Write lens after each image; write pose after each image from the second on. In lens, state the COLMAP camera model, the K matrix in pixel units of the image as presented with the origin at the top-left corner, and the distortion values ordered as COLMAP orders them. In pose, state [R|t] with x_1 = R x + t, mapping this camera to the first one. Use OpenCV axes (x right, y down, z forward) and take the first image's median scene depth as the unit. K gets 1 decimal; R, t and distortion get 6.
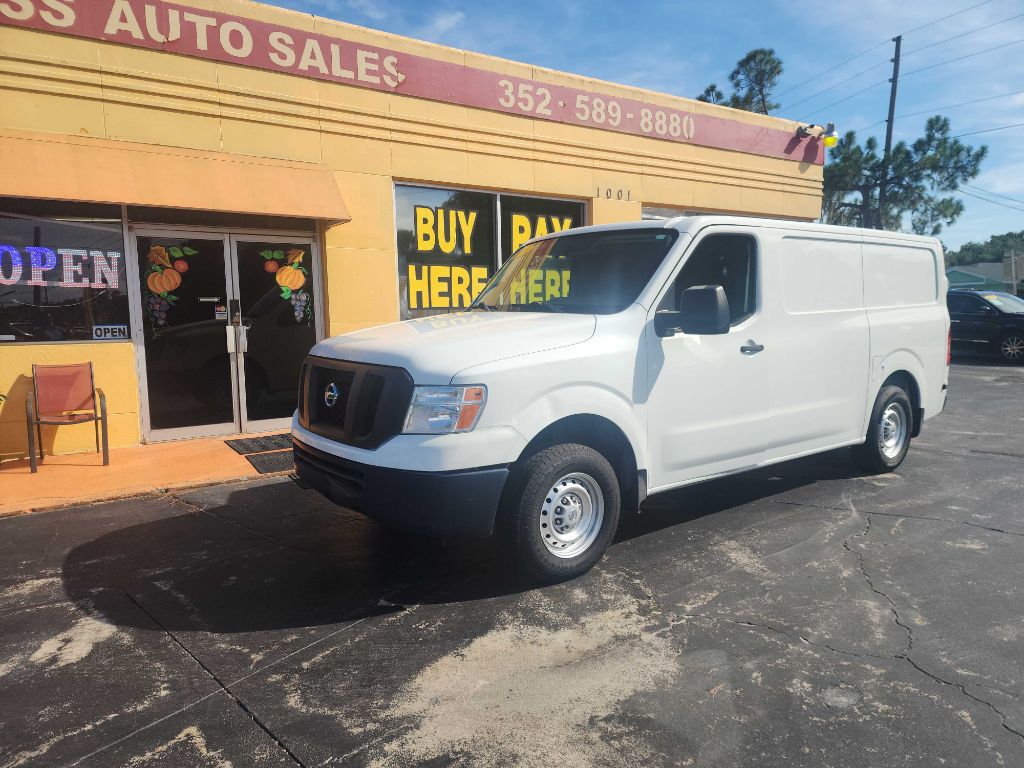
lens RADIAL K [[679.1, 0, 519.7], [0, 679.1, 385.2], [0, 0, 1]] dist [0.070502, -0.060025]
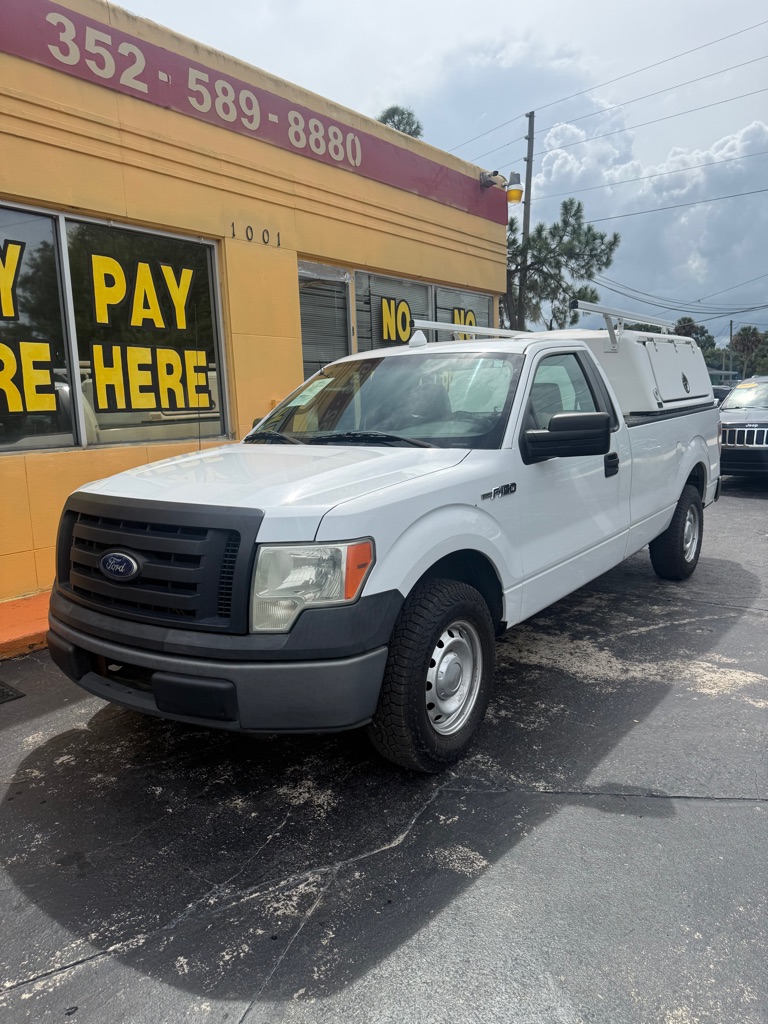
lens RADIAL K [[723.1, 0, 382.6], [0, 723.1, 512.7], [0, 0, 1]] dist [0.045999, -0.047663]
pose [[0.946873, -0.064601, 0.315054, 0.016631], [0.052863, 0.997557, 0.045669, -0.045397], [-0.317234, -0.026588, 0.947974, 0.341649]]
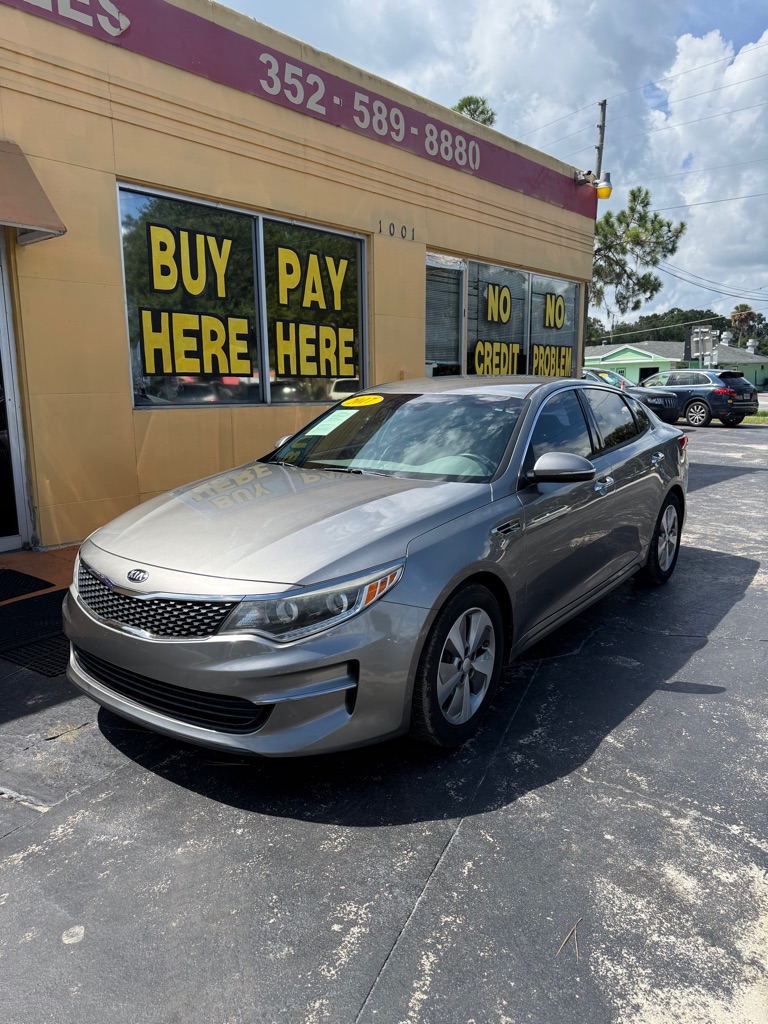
lens RADIAL K [[715.3, 0, 385.2], [0, 715.3, 512.2], [0, 0, 1]] dist [0.070403, -0.086046]
pose [[0.963794, -0.038199, 0.263897, -0.127101], [0.020216, 0.997305, 0.070525, -0.019040], [-0.265880, -0.062636, 0.961969, 0.218546]]
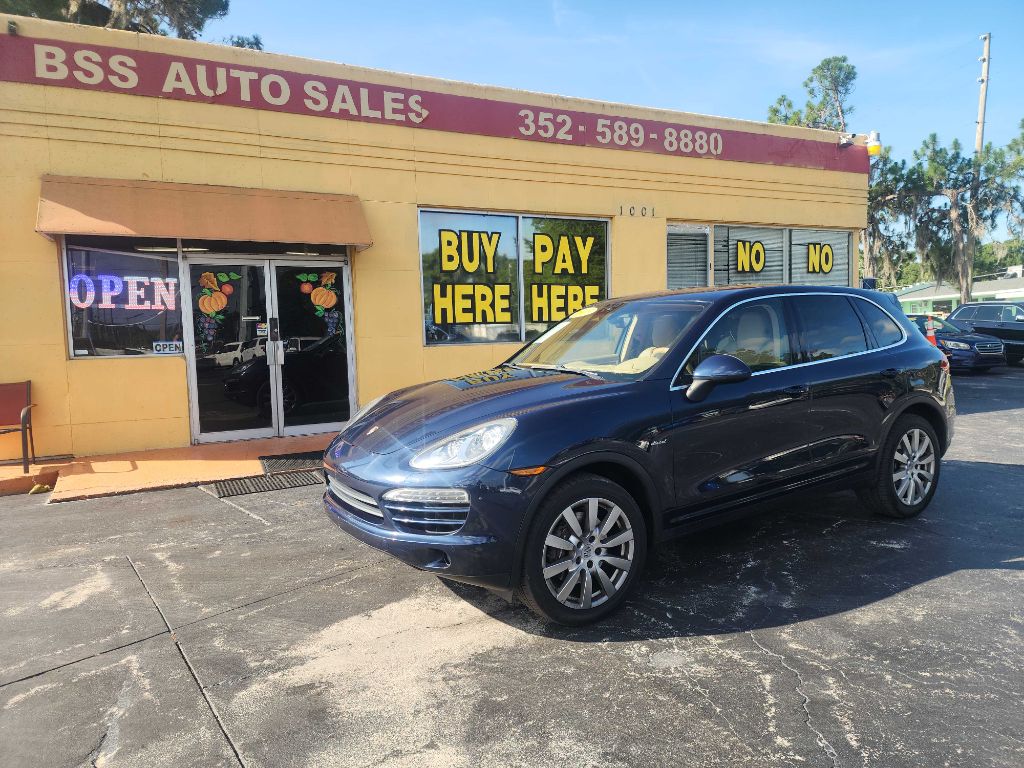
lens RADIAL K [[676.8, 0, 521.4], [0, 676.8, 385.4], [0, 0, 1]] dist [0.083833, -0.072054]
pose [[0.991305, 0.000087, -0.131581, 0.118505], [-0.003016, 0.999752, -0.022060, 0.008538], [0.131547, 0.022265, 0.991060, -0.050370]]
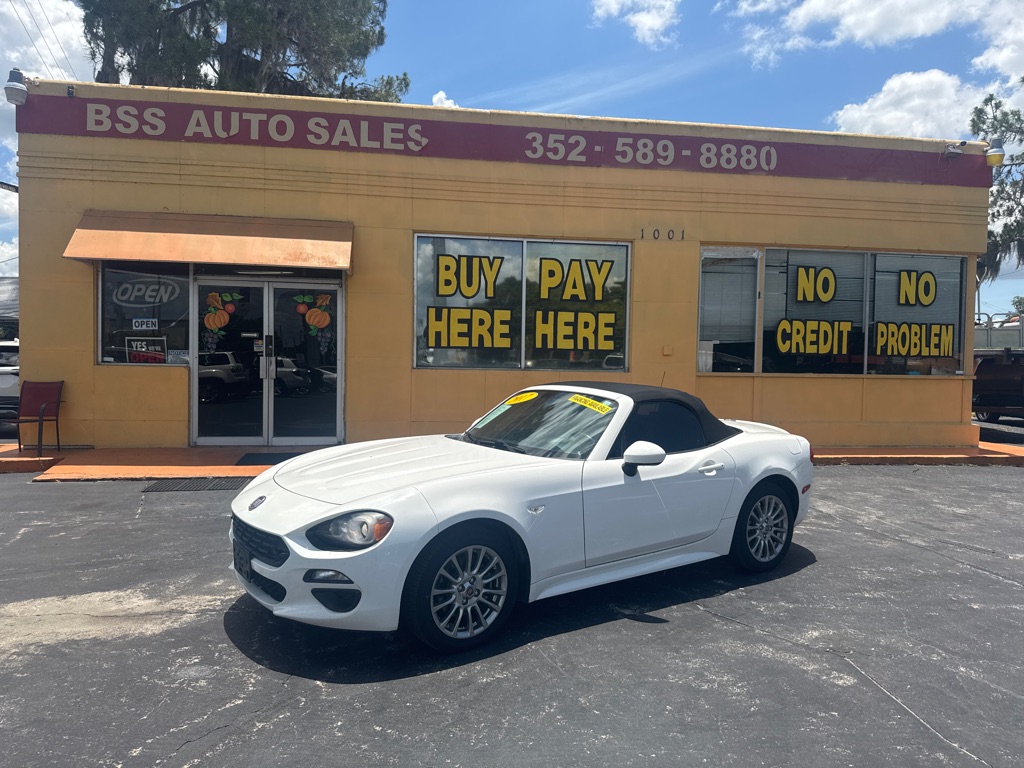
lens RADIAL K [[709.7, 0, 516.1], [0, 709.7, 391.9], [0, 0, 1]] dist [0.088131, -0.136889]
pose [[0.906926, 0.049631, -0.418356, 0.451538], [-0.075393, 0.996126, -0.045266, -0.000343], [0.414488, 0.072594, 0.907155, 0.031175]]
